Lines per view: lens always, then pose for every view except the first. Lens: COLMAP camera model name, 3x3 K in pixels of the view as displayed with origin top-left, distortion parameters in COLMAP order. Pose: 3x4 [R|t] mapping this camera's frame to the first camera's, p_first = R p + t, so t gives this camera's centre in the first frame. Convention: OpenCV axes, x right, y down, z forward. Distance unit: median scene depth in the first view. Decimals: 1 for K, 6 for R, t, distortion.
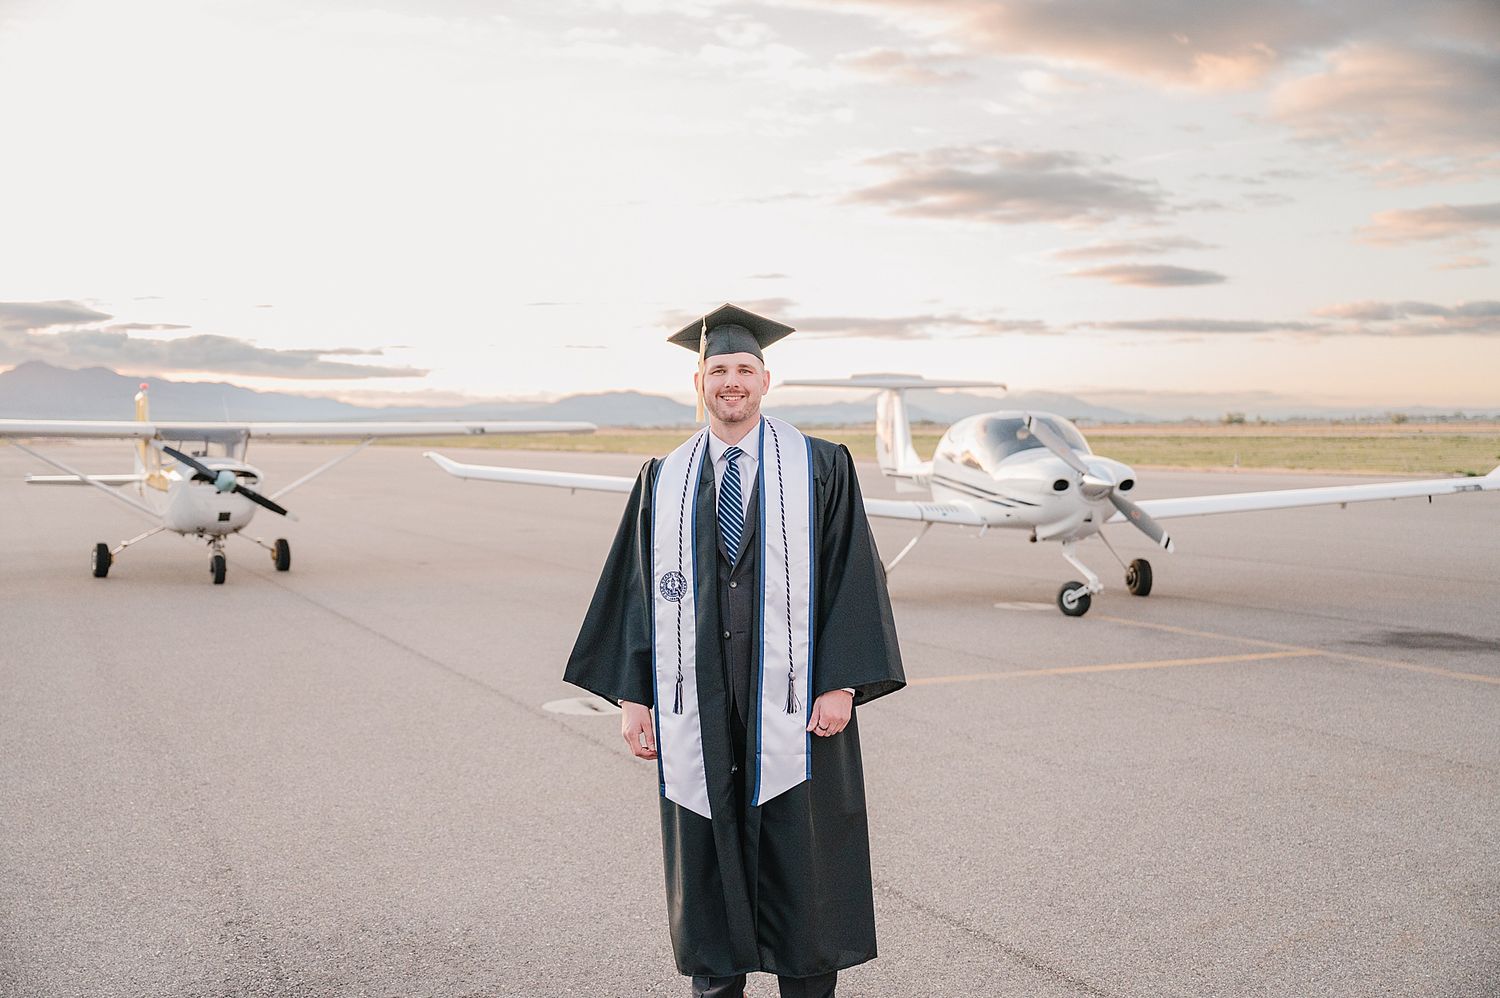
lens RADIAL K [[1540.2, 0, 750.0], [0, 1540.2, 499.0], [0, 0, 1]] dist [0.003024, -0.003406]
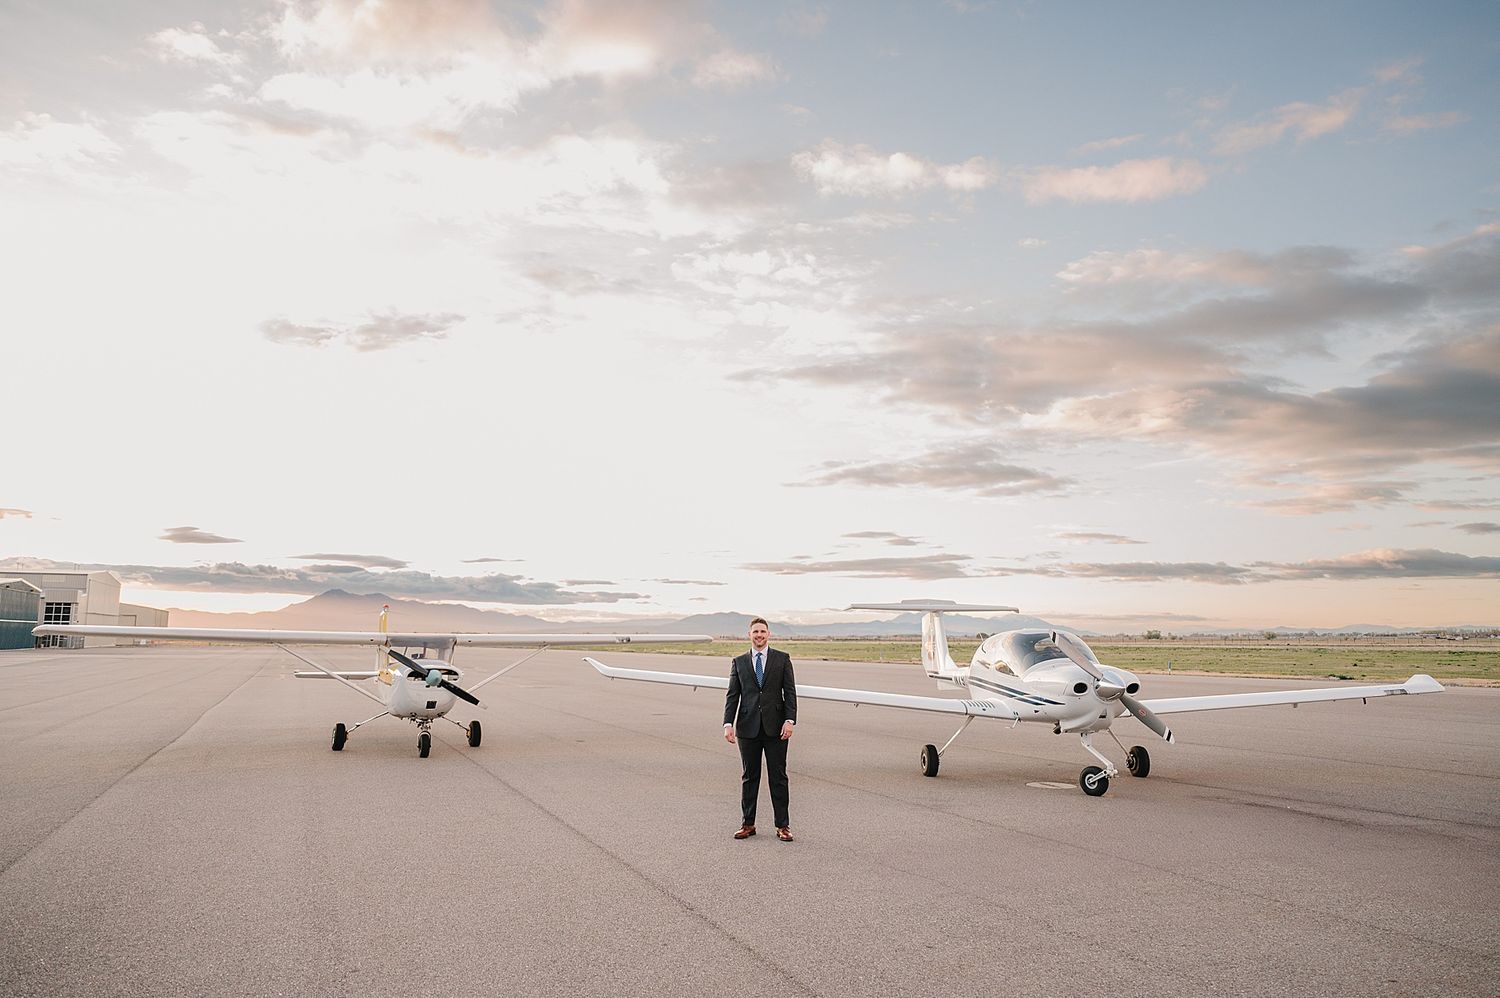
lens RADIAL K [[990.4, 0, 750.0], [0, 990.4, 499.0], [0, 0, 1]] dist [0.002765, 0.000036]
pose [[0.998401, -0.000053, -0.056527, -0.020146], [-0.010373, 0.982847, -0.184132, -0.008146], [0.055567, 0.184424, 0.981275, 0.146575]]
